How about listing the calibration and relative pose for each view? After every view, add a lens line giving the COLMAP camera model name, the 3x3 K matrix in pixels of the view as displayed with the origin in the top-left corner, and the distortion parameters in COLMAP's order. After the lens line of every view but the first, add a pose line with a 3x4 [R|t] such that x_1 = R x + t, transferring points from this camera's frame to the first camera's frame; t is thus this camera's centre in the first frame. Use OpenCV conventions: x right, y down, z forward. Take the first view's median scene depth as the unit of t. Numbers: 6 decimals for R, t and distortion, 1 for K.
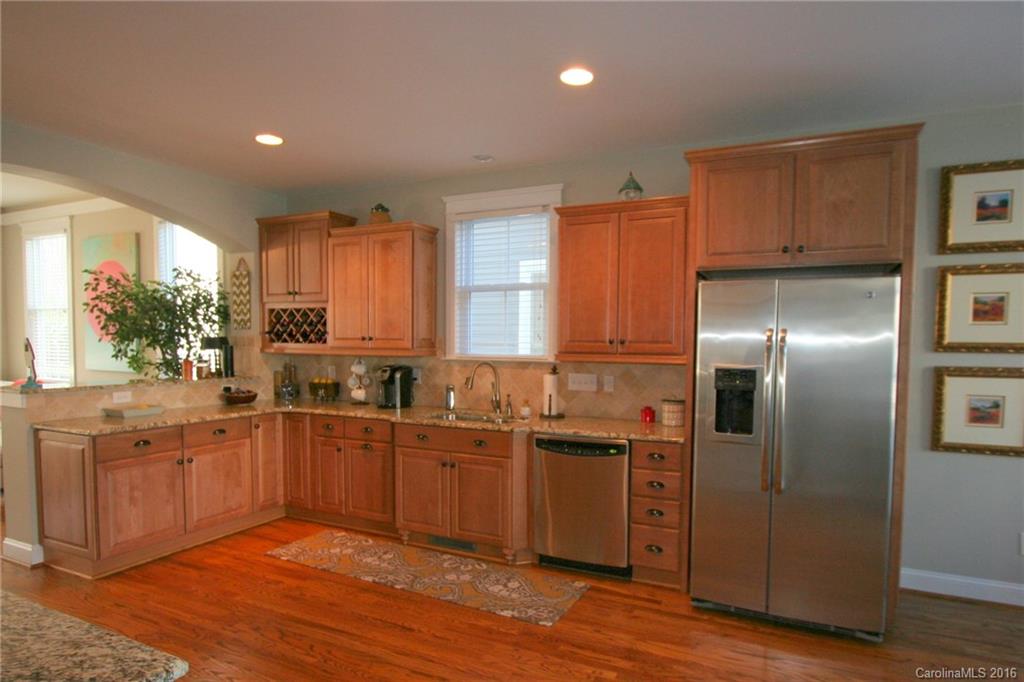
lens RADIAL K [[591.6, 0, 516.0], [0, 591.6, 373.1], [0, 0, 1]] dist [-0.020208, 0.001828]
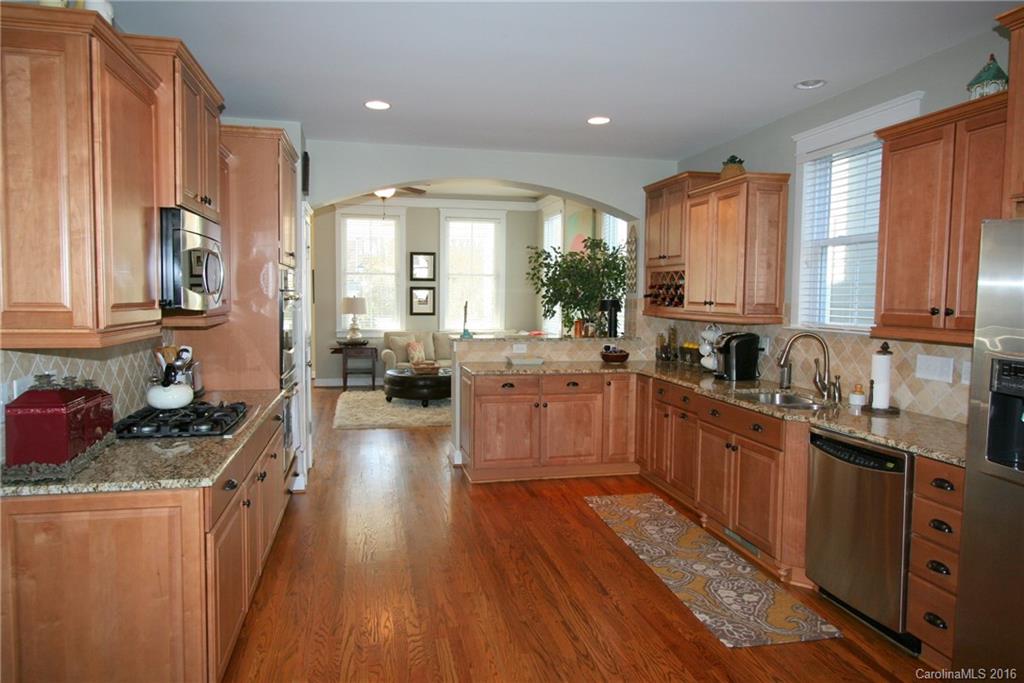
lens RADIAL K [[668.0, 0, 509.3], [0, 668.0, 337.9], [0, 0, 1]] dist [-0.003081, 0.008407]
pose [[0.606316, 0.050000, -0.793650, 0.434065], [-0.046367, 0.998546, 0.027486, -0.019192], [0.793871, 0.020134, 0.607753, 0.113528]]
